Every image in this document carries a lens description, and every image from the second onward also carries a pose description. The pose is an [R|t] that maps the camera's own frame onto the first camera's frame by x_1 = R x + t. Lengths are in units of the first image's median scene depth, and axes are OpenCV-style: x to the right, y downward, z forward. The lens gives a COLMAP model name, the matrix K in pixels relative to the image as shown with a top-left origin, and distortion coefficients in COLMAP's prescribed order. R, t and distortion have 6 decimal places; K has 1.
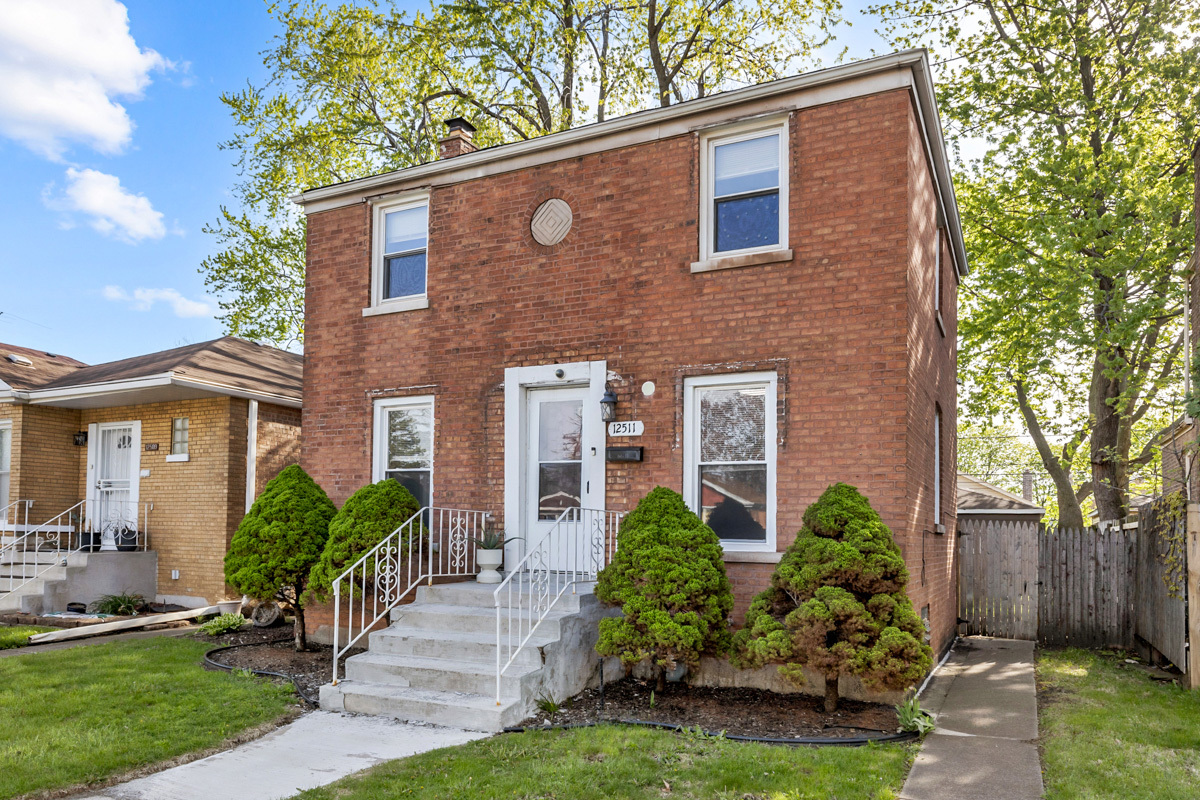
lens RADIAL K [[685.2, 0, 600.0], [0, 685.2, 400.0], [0, 0, 1]] dist [0.001117, -0.000066]
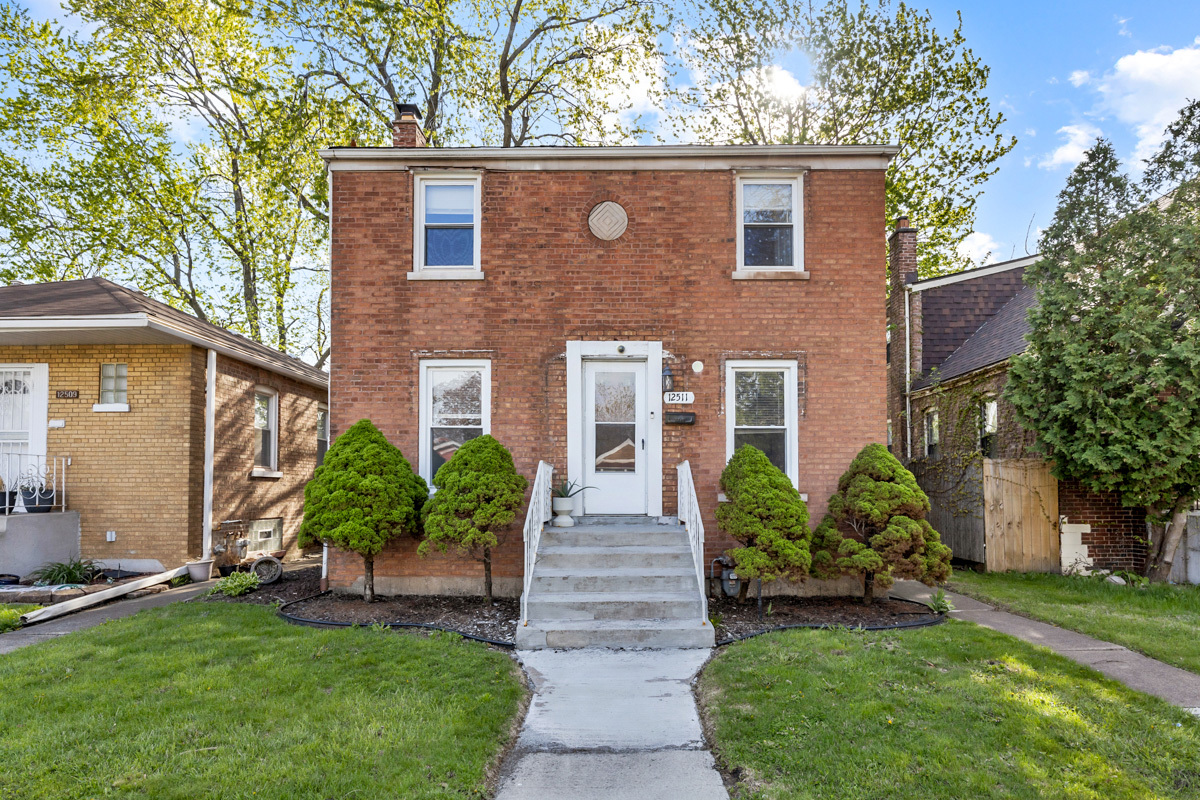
lens RADIAL K [[556.7, 0, 603.9], [0, 556.7, 381.3], [0, 0, 1]] dist [0.002294, -0.000286]
pose [[0.924236, 0.054640, 0.377891, -0.428652], [-0.057728, 0.998327, -0.003160, 0.021102], [-0.377432, -0.018894, 0.925845, 0.106656]]
